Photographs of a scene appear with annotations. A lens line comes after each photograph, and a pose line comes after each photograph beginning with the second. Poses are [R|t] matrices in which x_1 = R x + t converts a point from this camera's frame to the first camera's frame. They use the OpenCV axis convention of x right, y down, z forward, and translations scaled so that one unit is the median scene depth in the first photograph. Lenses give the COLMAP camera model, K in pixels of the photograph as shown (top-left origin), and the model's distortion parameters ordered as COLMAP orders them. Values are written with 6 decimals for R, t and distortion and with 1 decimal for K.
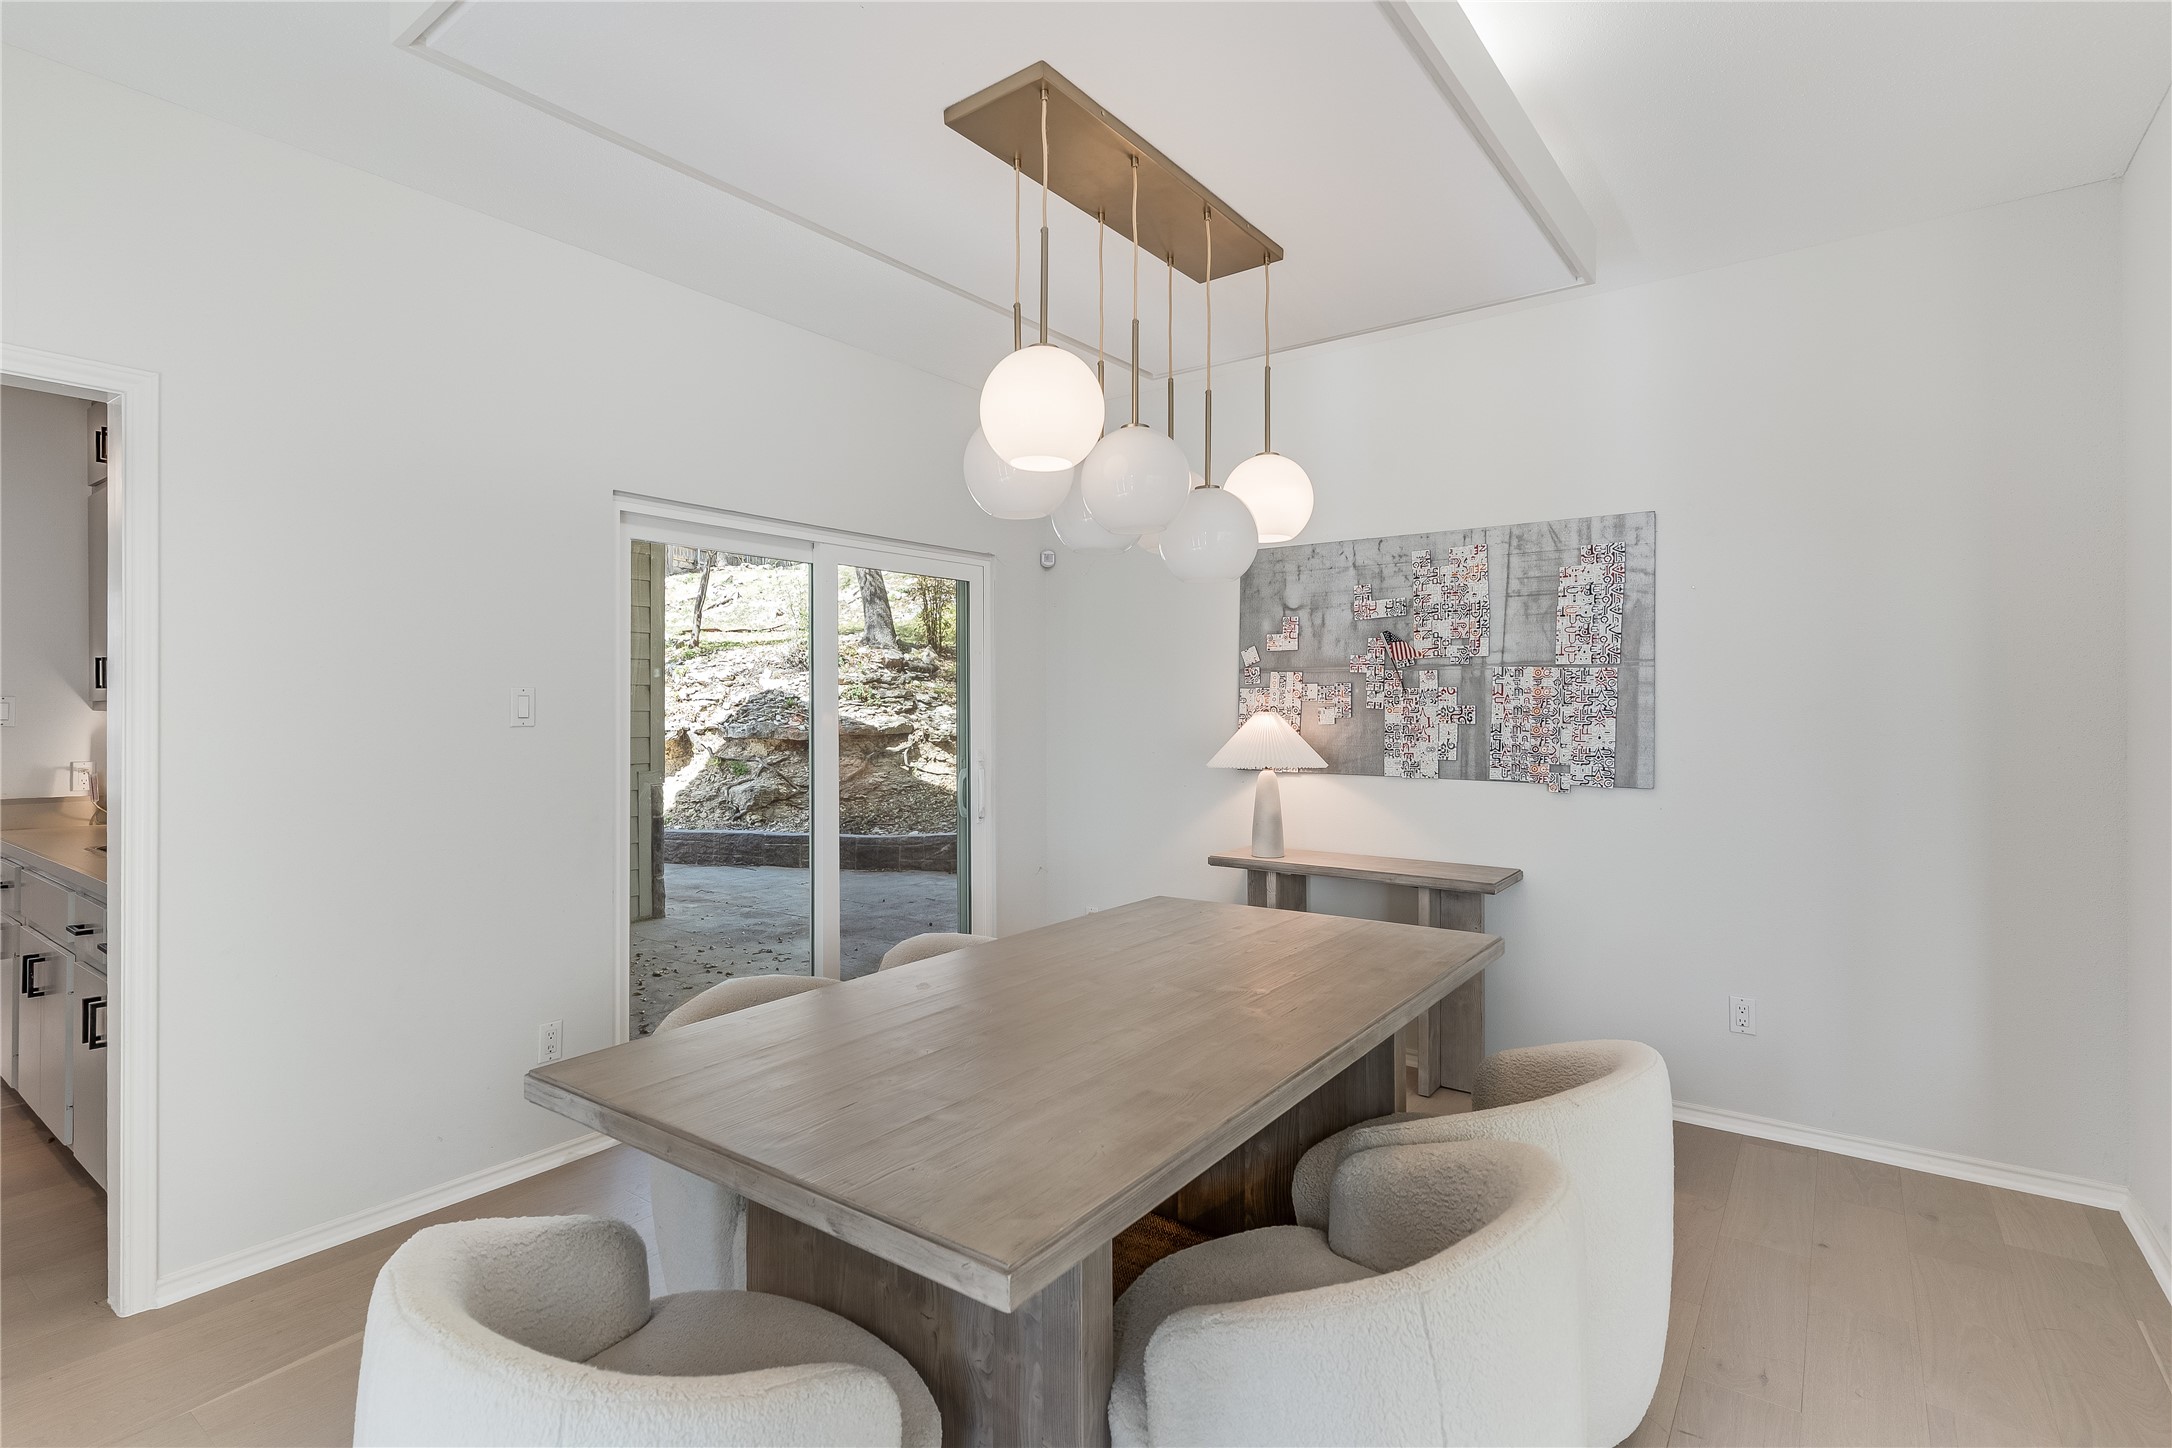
lens RADIAL K [[1049.7, 0, 1078.9], [0, 1049.7, 710.5], [0, 0, 1]] dist [0.004340, 0.000375]
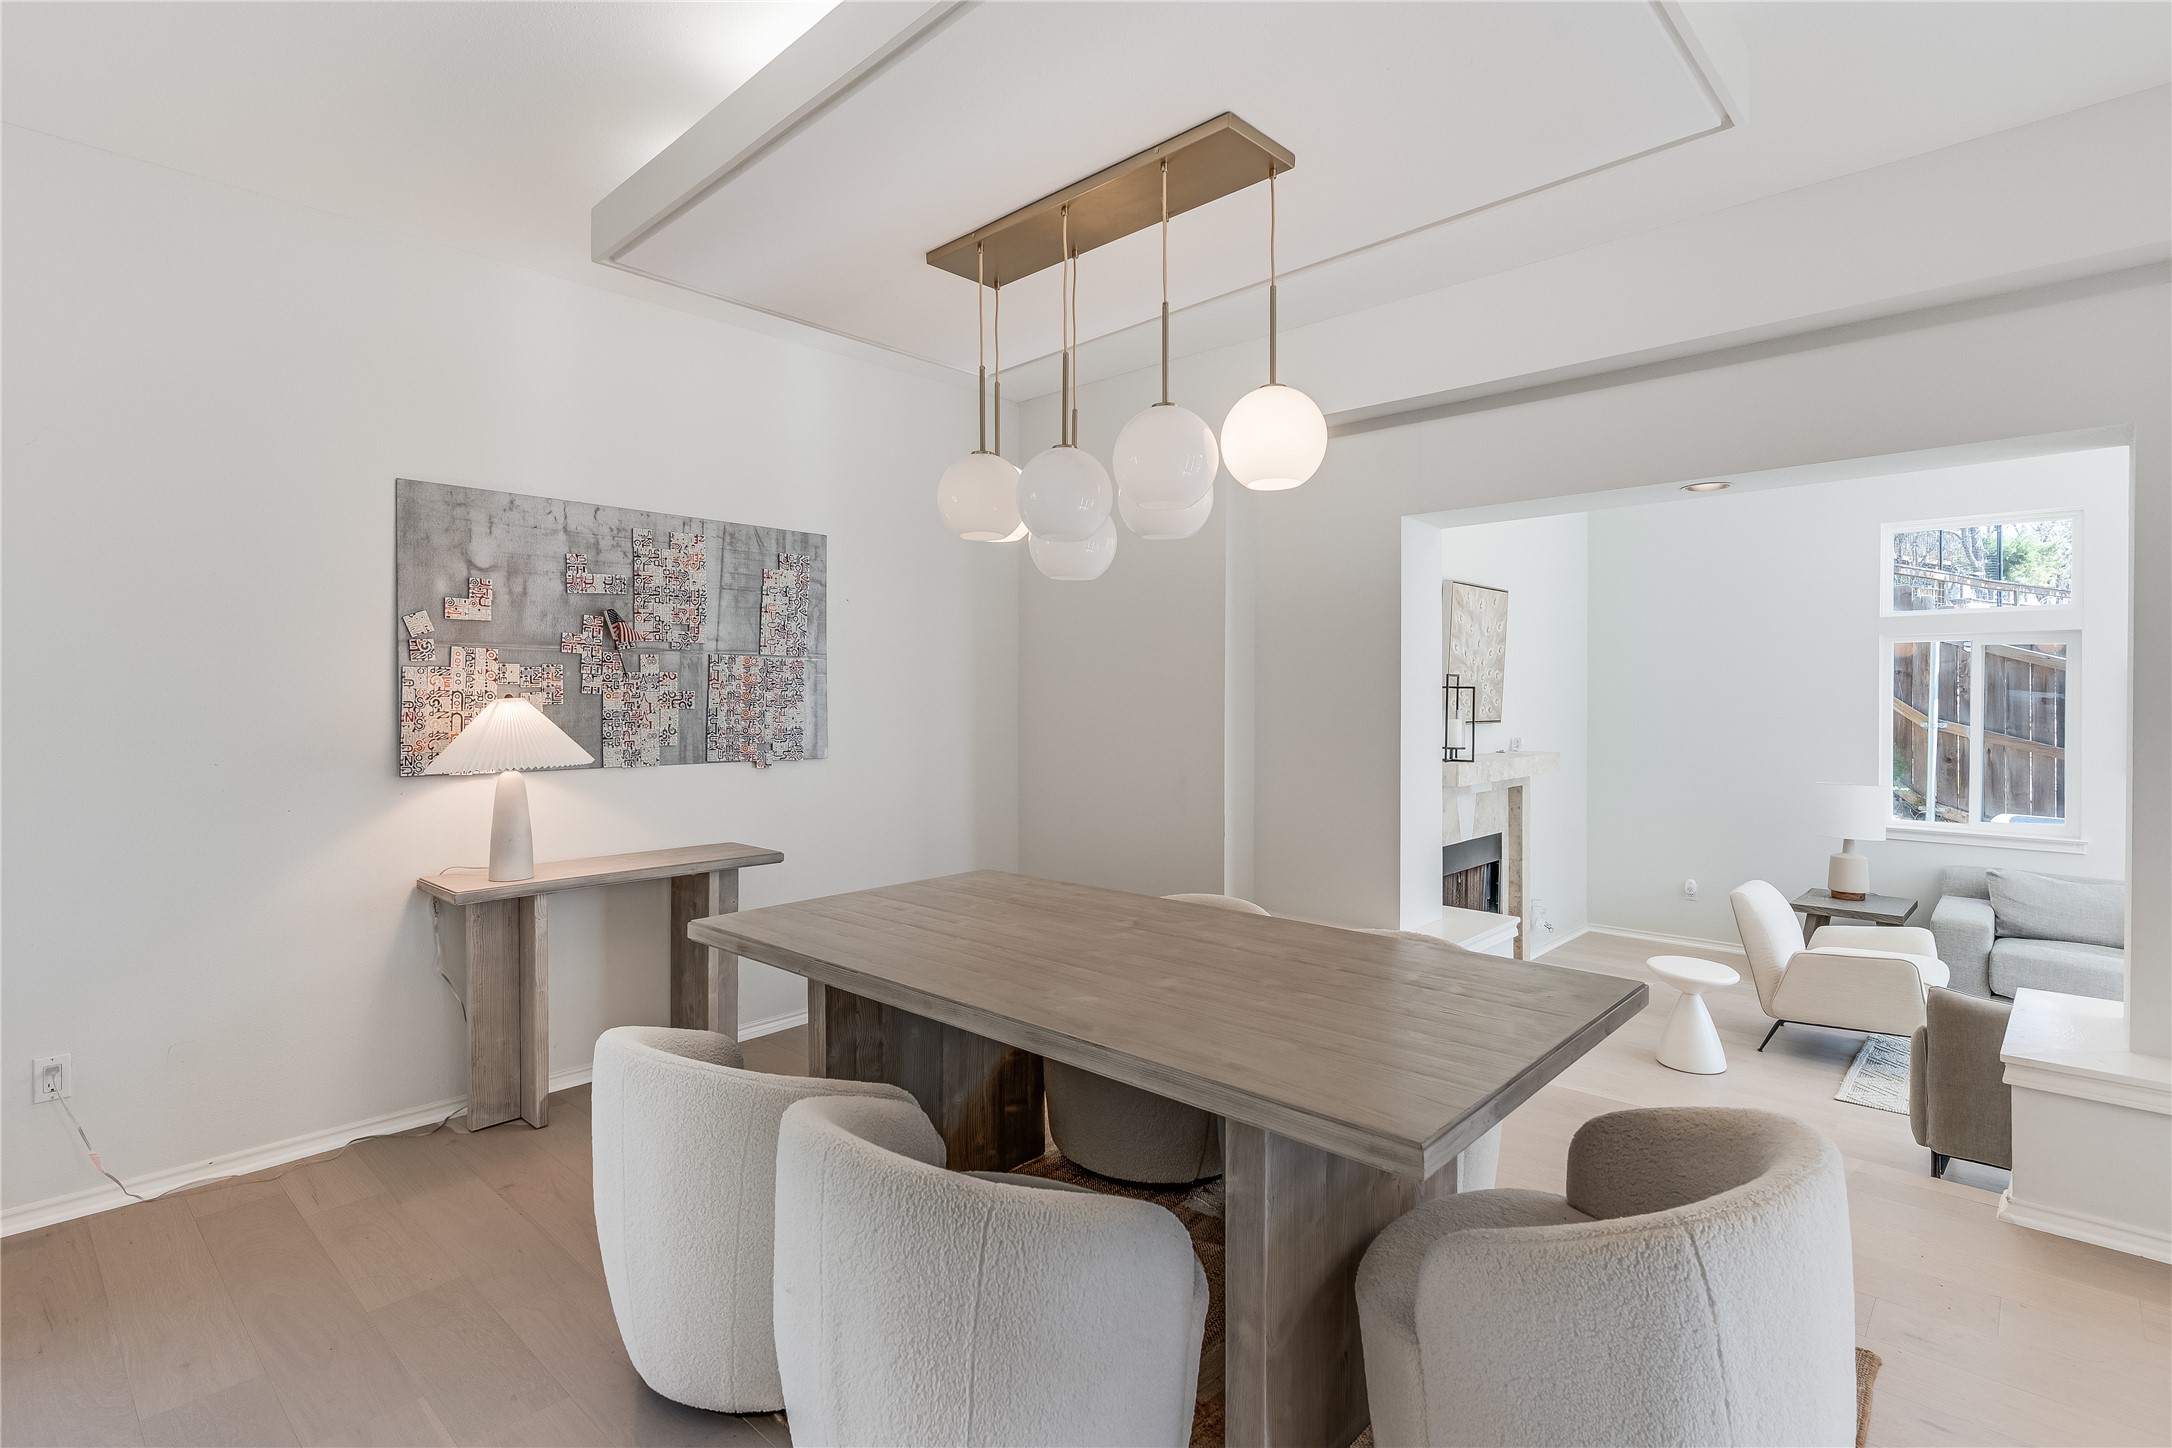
lens RADIAL K [[1049.7, 0, 1080.0], [0, 1049.7, 724.8], [0, 0, 1]] dist [0.004340, 0.000375]
pose [[0.106850, -0.021471, 0.994043, -0.595909], [0.012896, 0.999713, 0.020207, 0.012361], [-0.994192, 0.010660, 0.107096, 0.510741]]
